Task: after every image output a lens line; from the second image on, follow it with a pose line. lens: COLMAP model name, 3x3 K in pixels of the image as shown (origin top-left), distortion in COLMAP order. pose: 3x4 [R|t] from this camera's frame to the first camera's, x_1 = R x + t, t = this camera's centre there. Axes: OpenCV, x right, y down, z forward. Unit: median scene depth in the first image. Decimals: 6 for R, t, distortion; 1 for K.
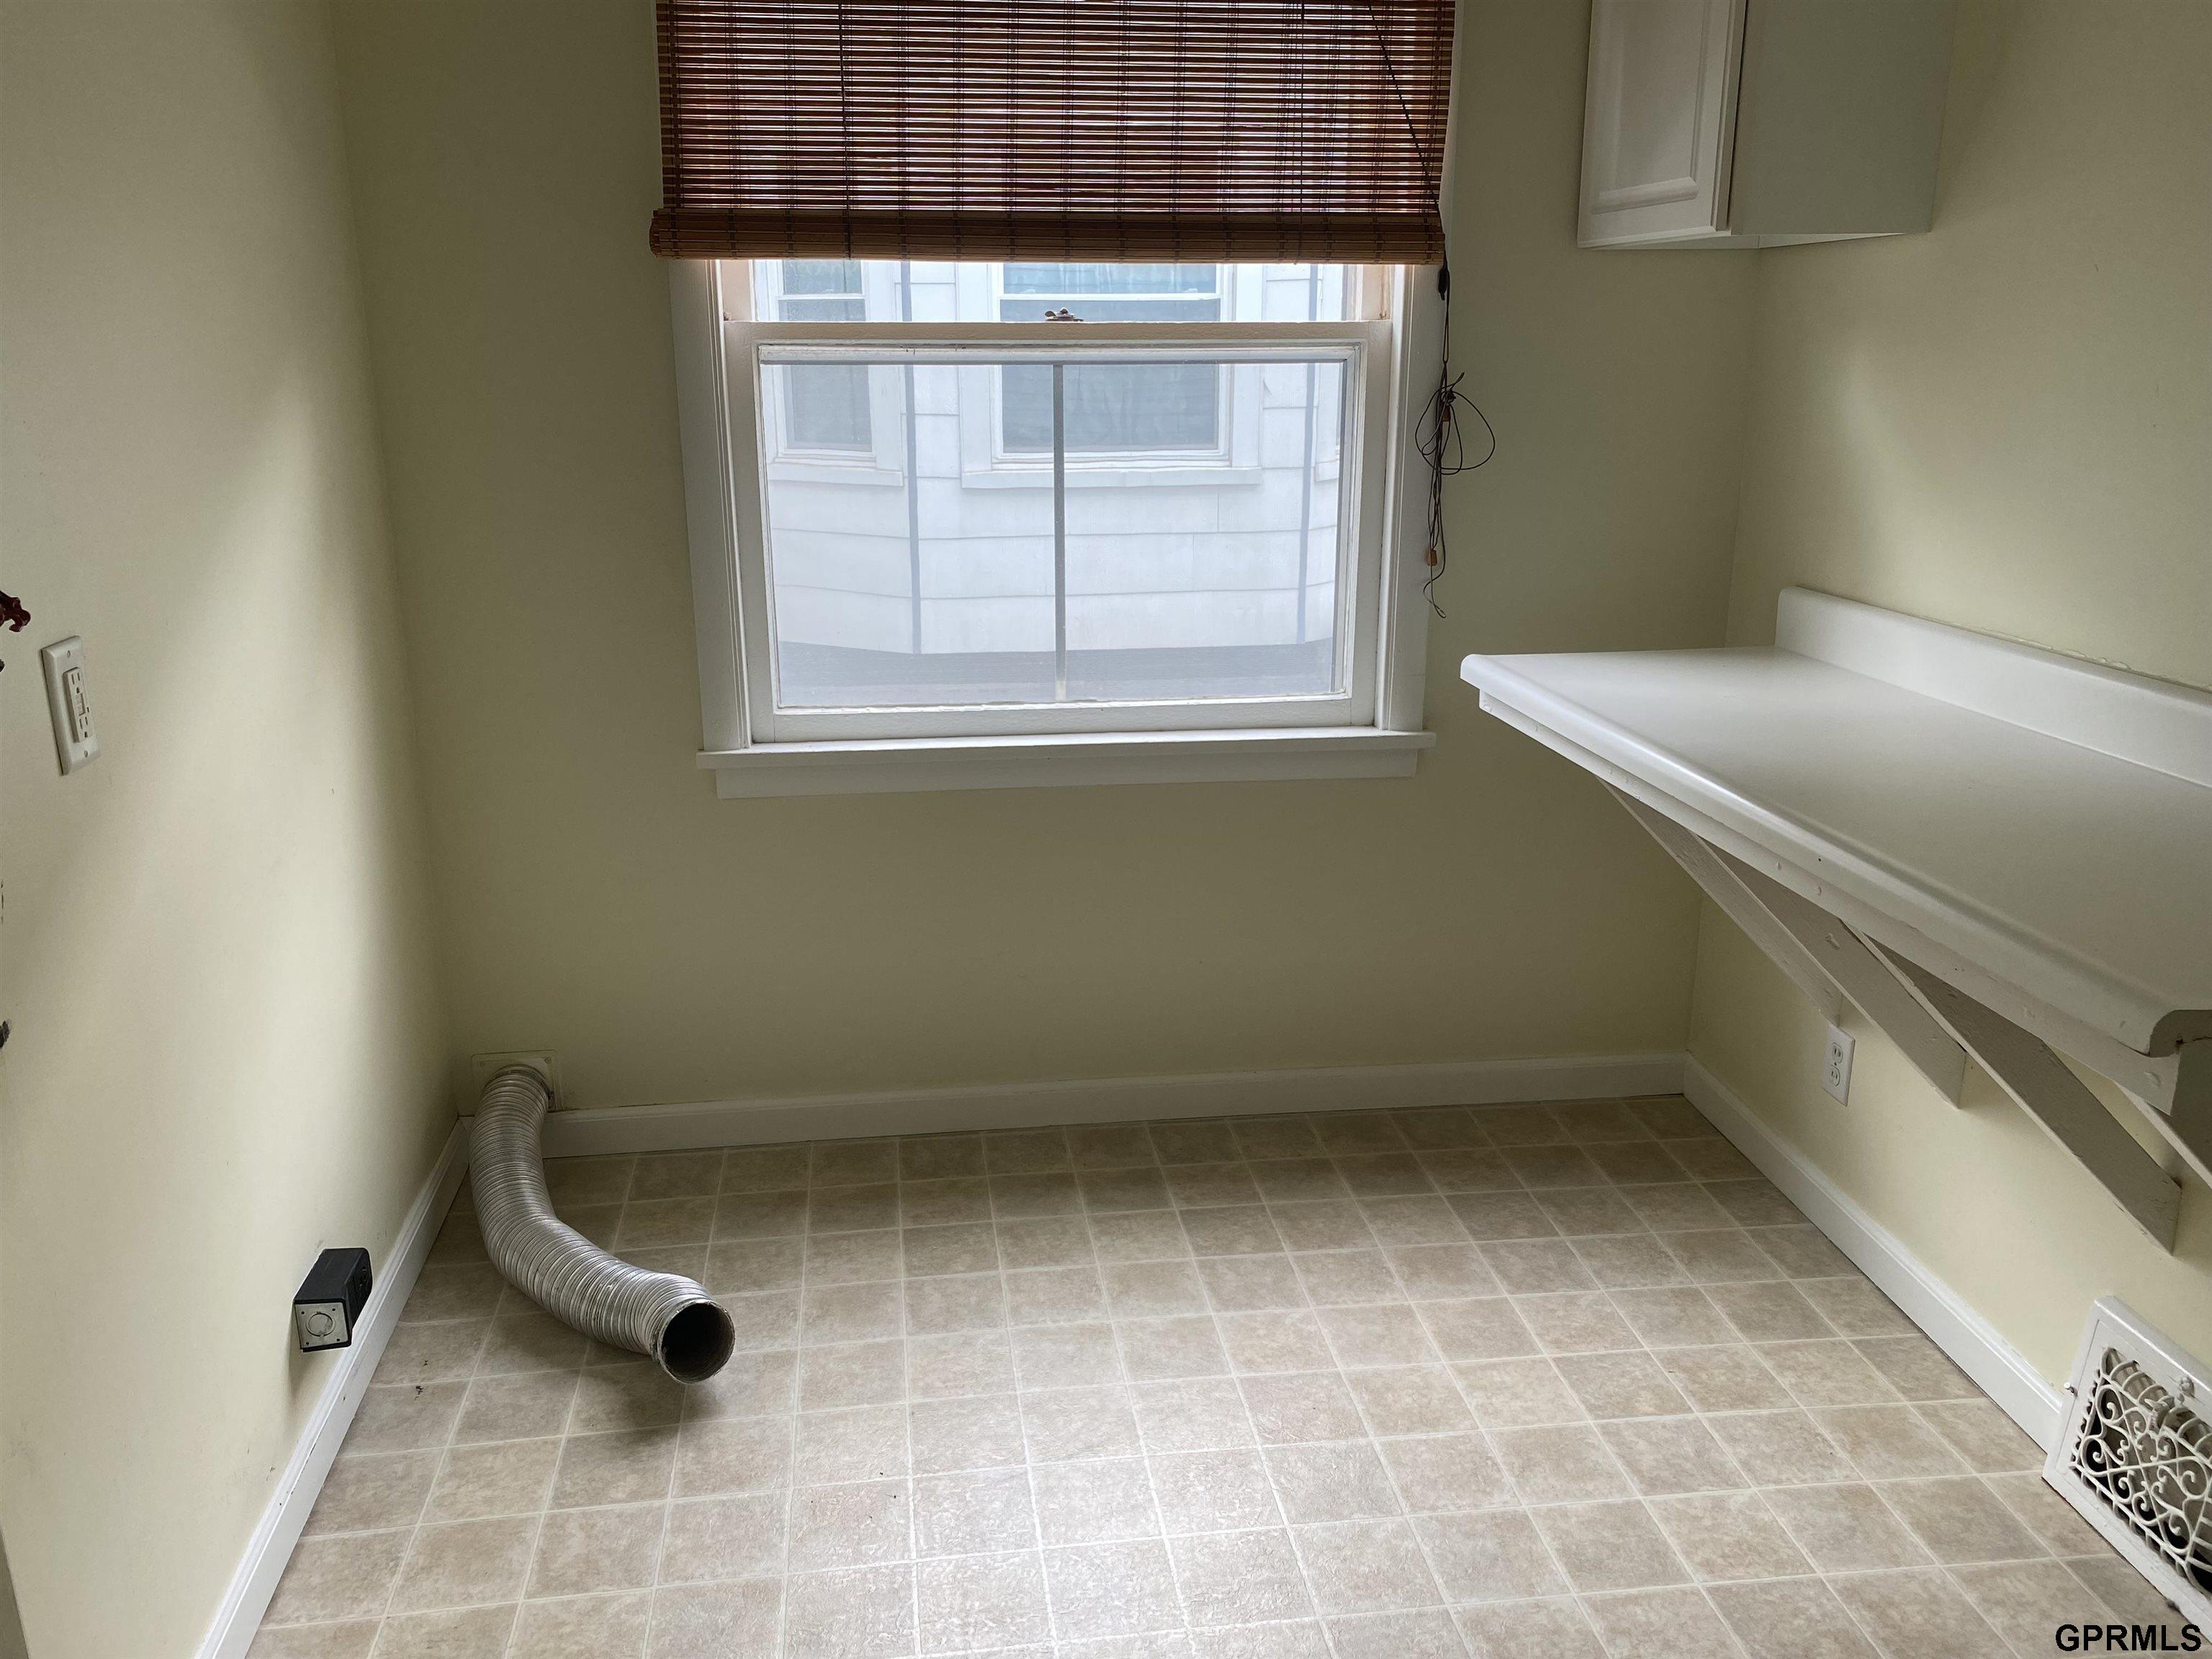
lens RADIAL K [[1737.7, 0, 1113.3], [0, 1737.7, 796.1], [0, 0, 1]] dist [0.136408, -0.111558]
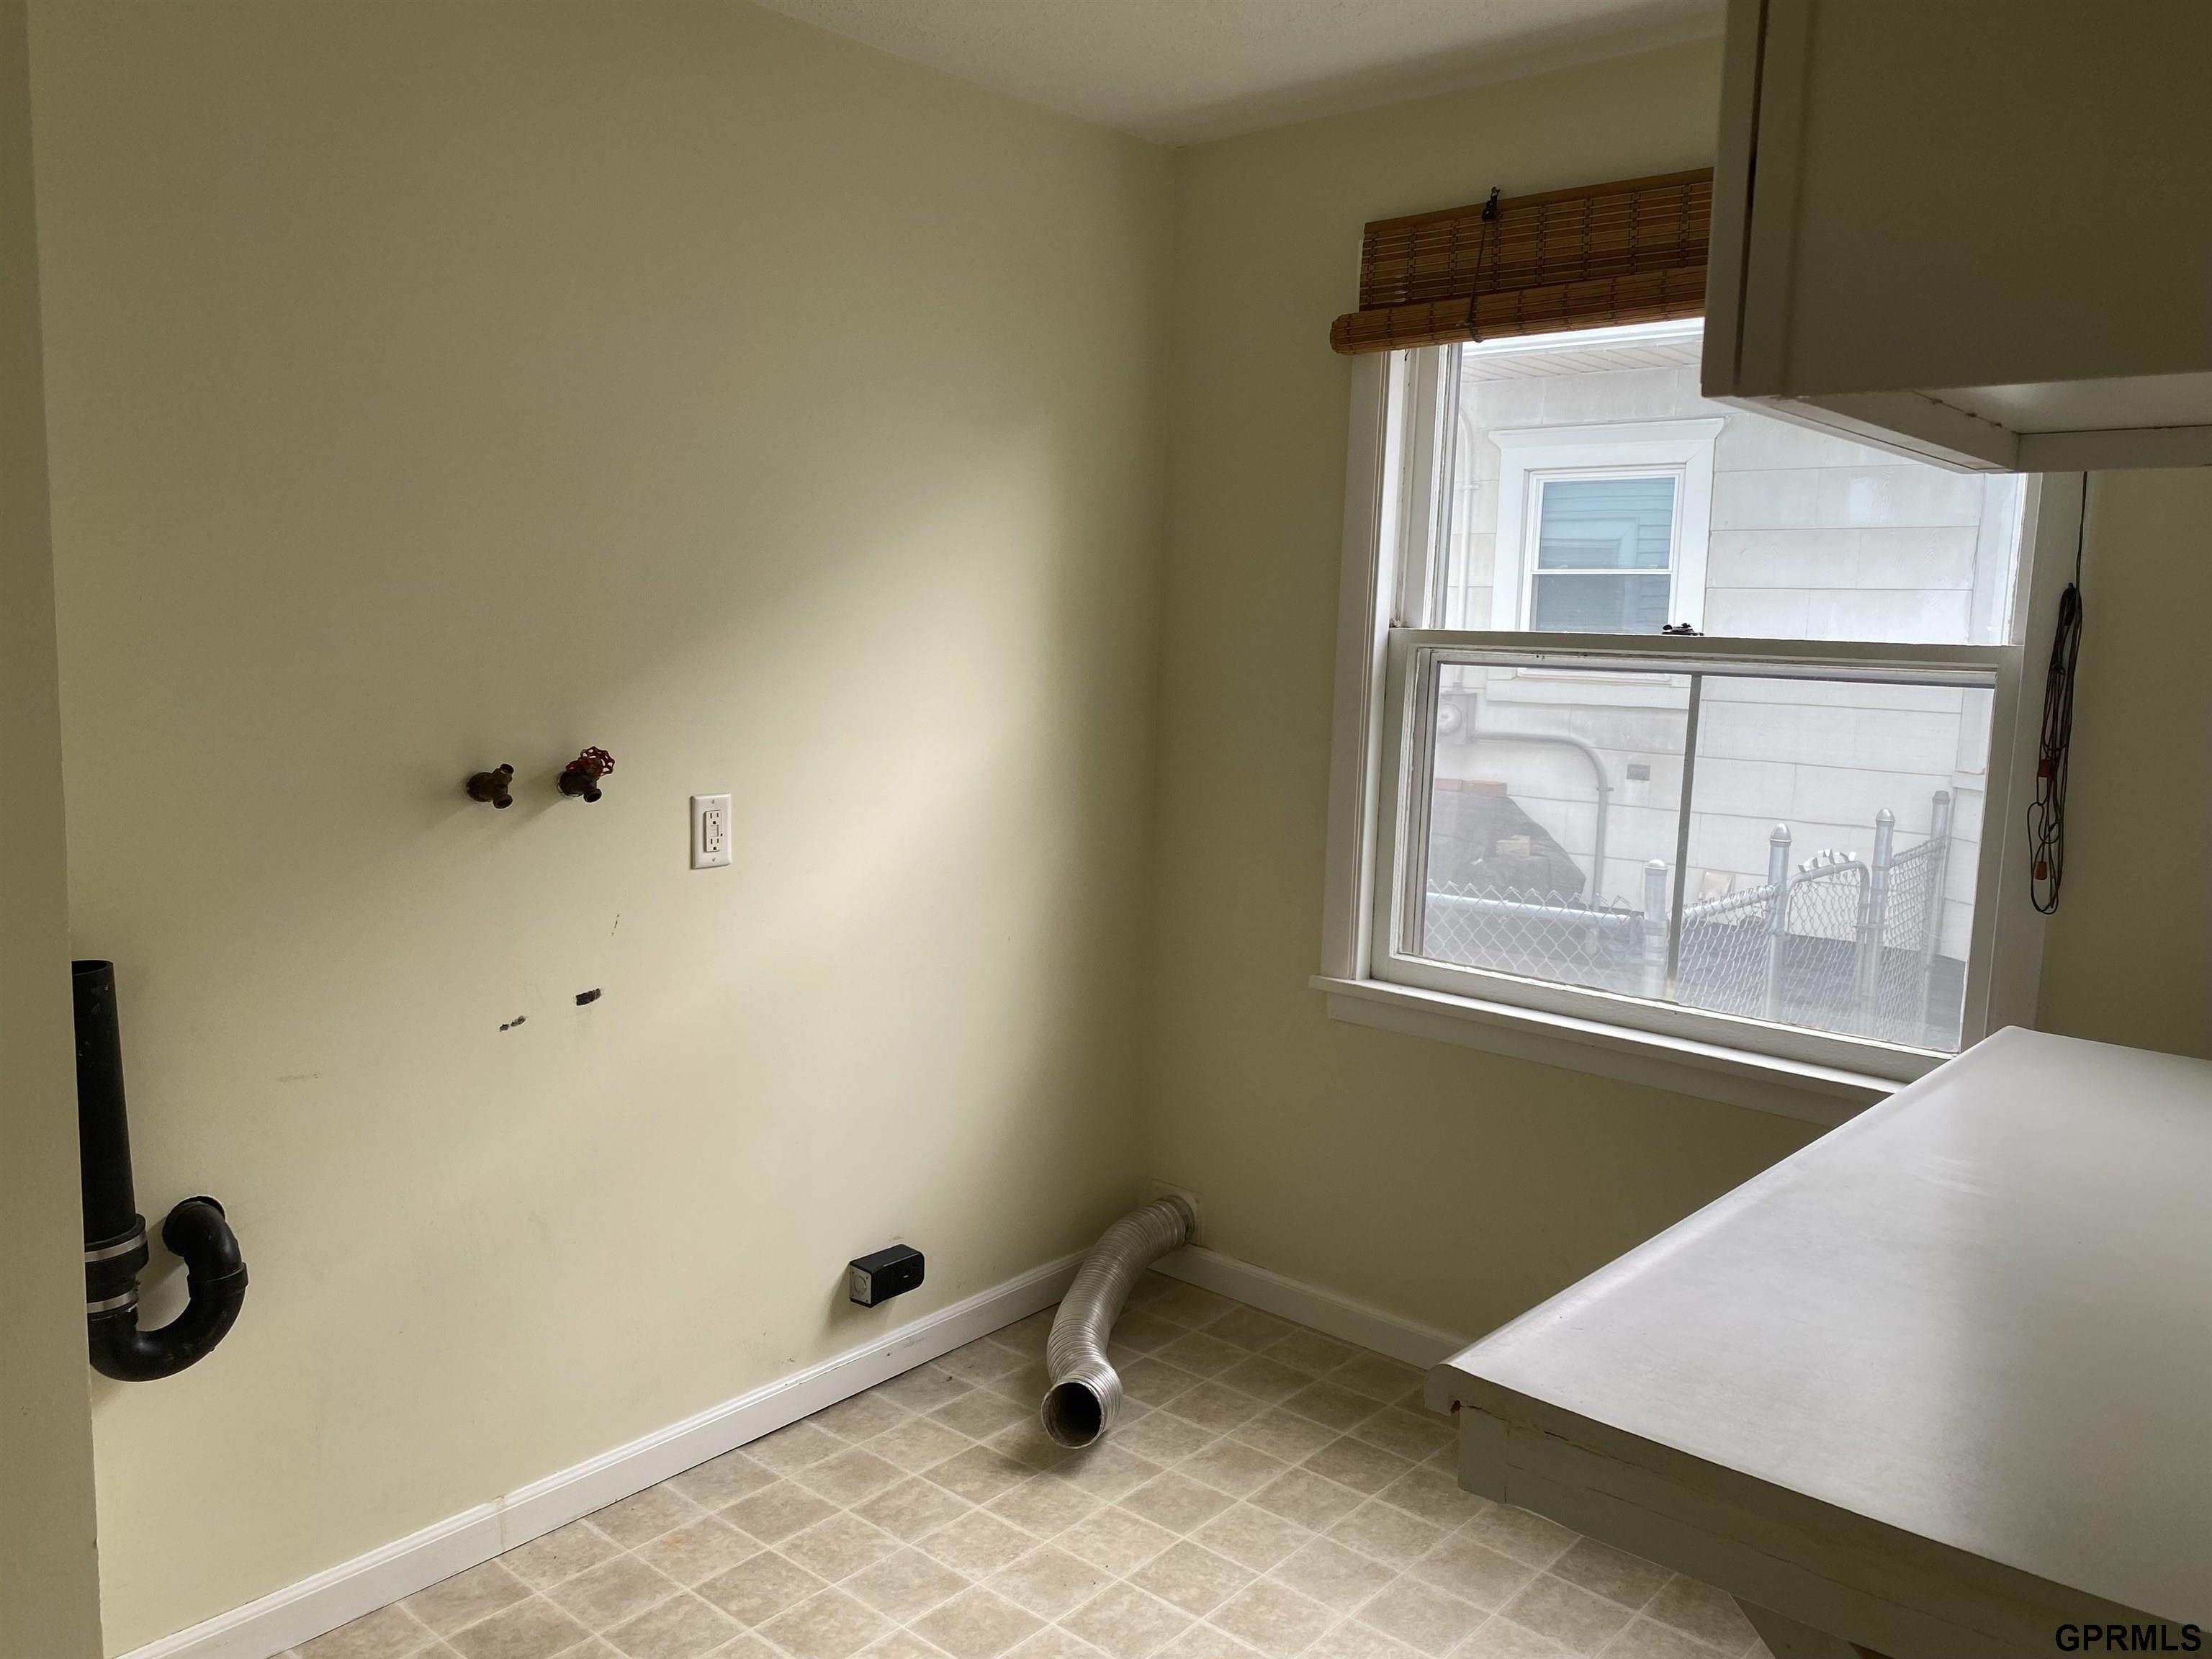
lens RADIAL K [[1737.7, 0, 1113.3], [0, 1737.7, 796.1], [0, 0, 1]] dist [0.136408, -0.111558]
pose [[0.673764, 0.103117, -0.731717, 0.543500], [-0.233084, 0.969322, -0.078023, -0.016735], [0.701223, 0.223120, 0.677129, 0.075087]]
